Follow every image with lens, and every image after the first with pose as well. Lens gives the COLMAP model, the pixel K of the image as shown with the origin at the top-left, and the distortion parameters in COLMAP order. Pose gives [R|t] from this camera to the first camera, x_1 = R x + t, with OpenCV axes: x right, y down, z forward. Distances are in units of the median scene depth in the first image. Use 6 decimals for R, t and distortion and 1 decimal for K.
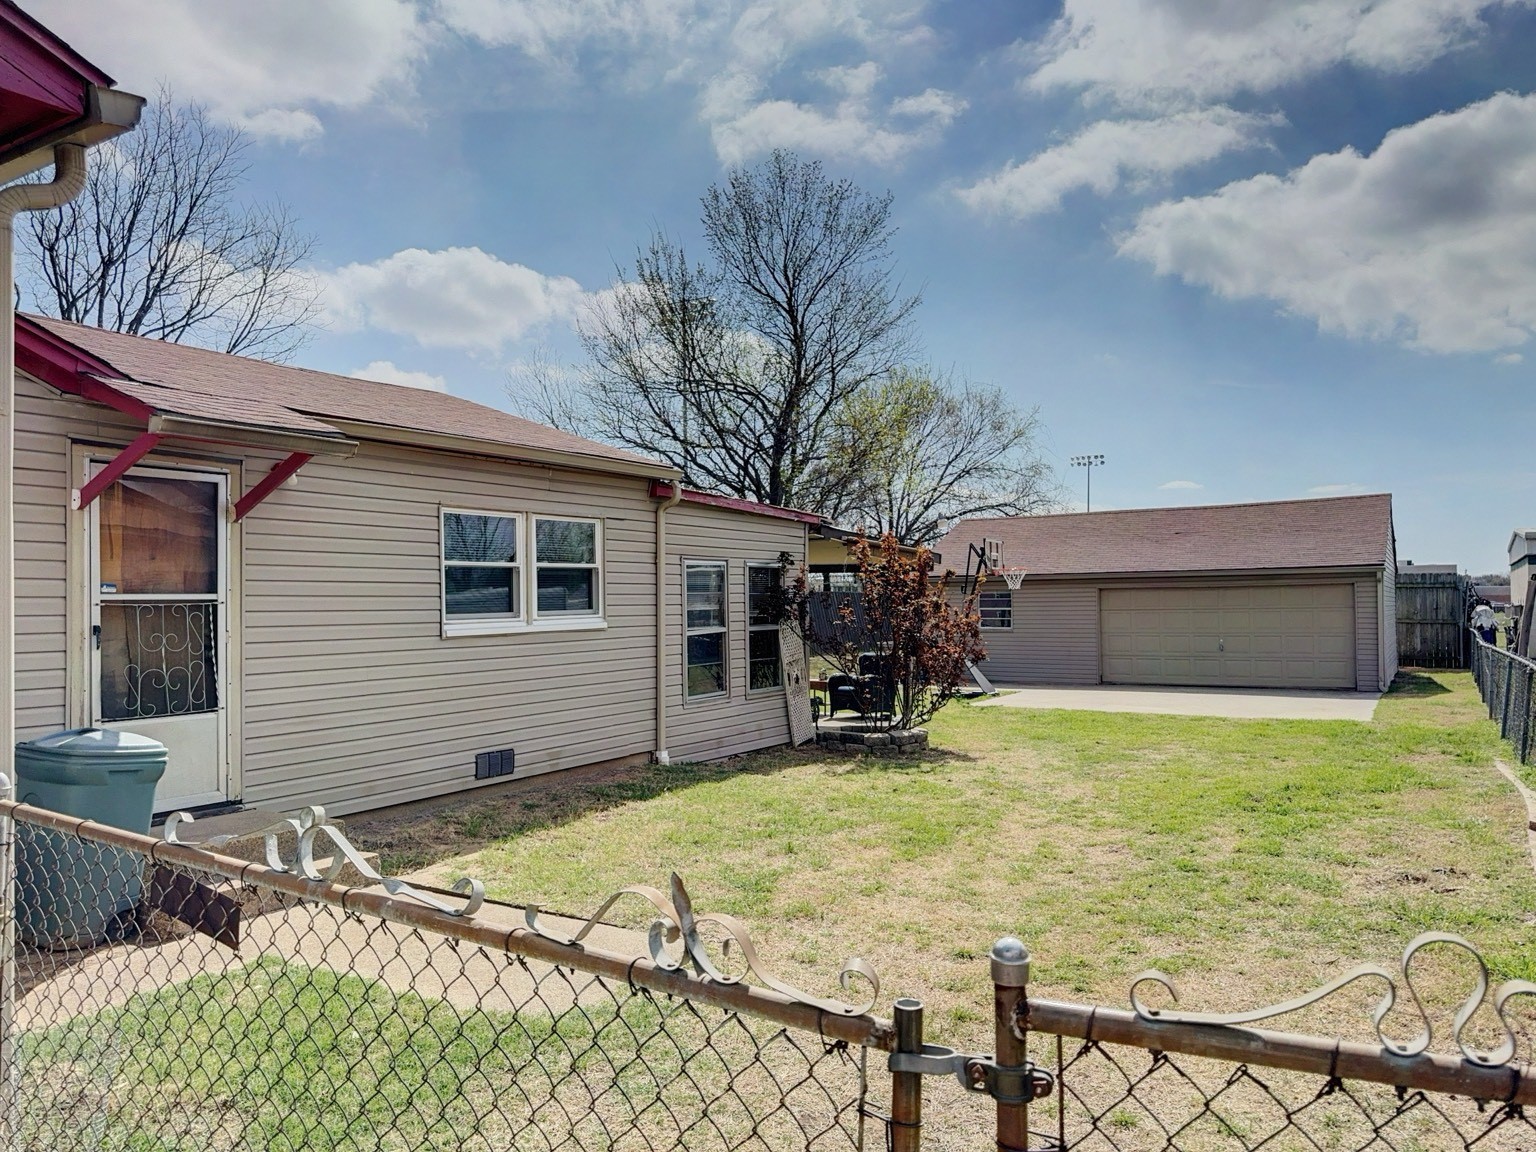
lens RADIAL K [[1075.7, 0, 768.0], [0, 1075.7, 576.0], [0, 0, 1]] dist [-0.004101, 0.002011]
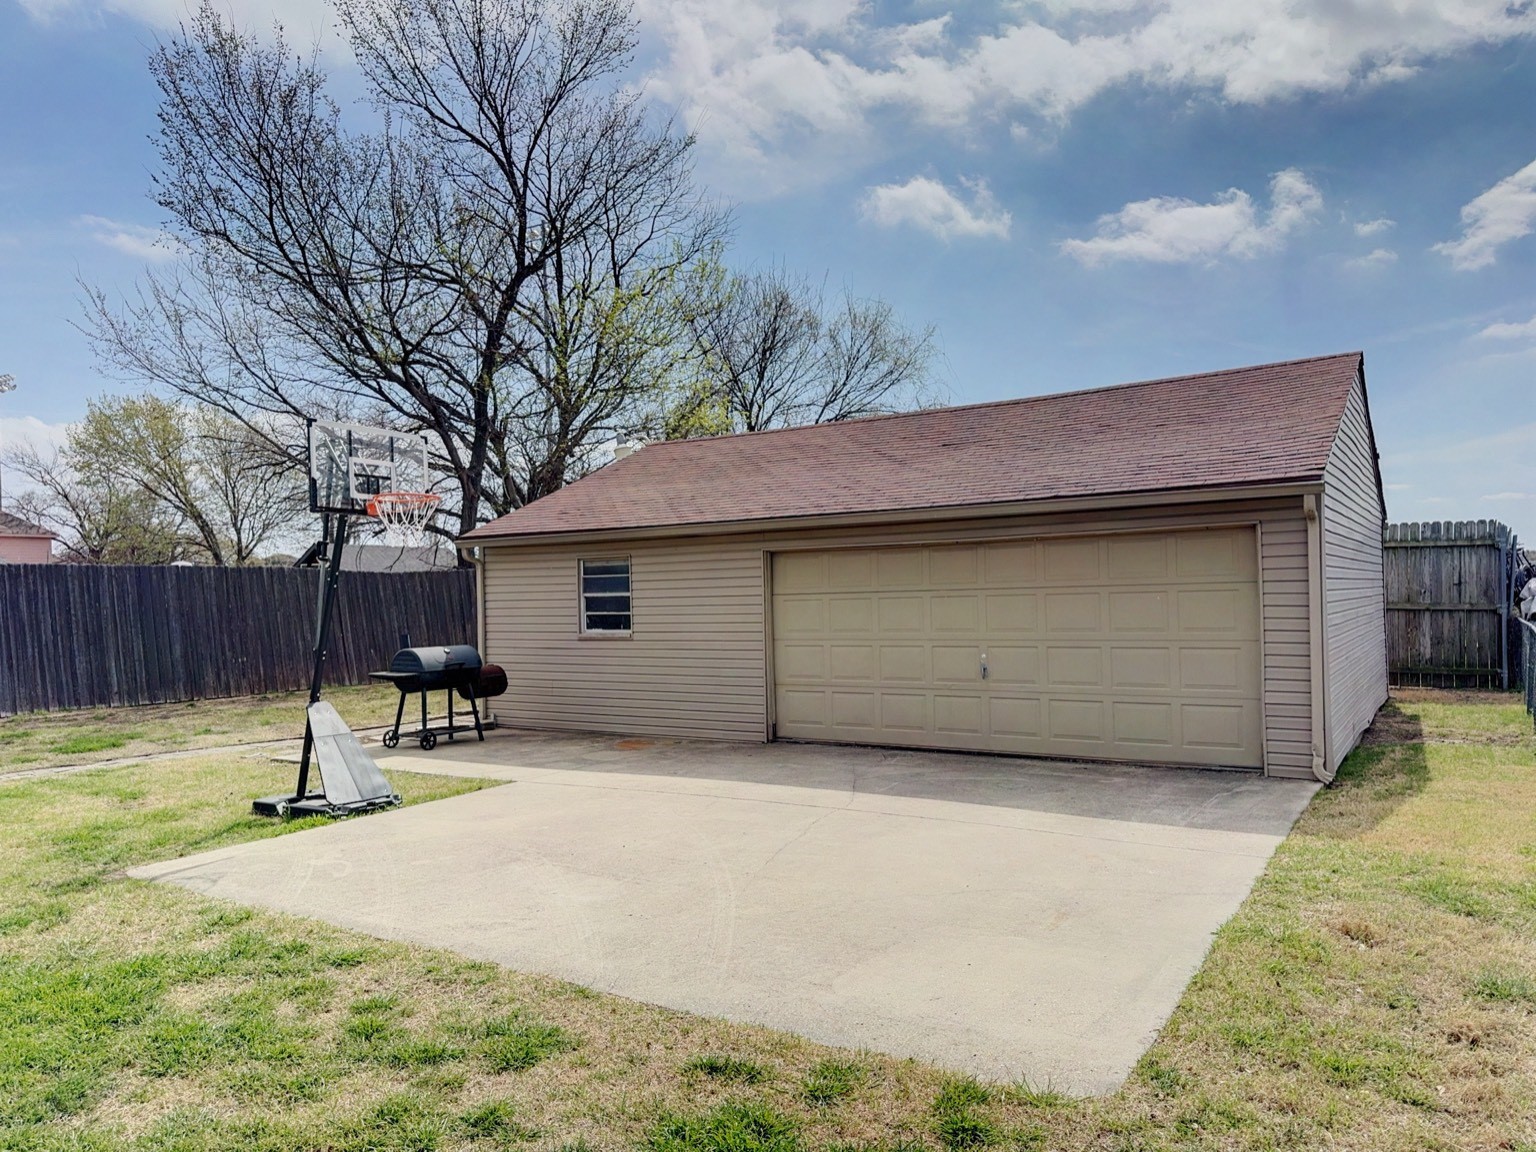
lens RADIAL K [[1075.7, 0, 768.0], [0, 1075.7, 576.0], [0, 0, 1]] dist [-0.004101, 0.002011]
pose [[0.999642, -0.012871, -0.023460, 0.310321], [0.013151, 0.999844, 0.011818, 0.016565], [0.023304, -0.012122, 0.999655, 0.486672]]
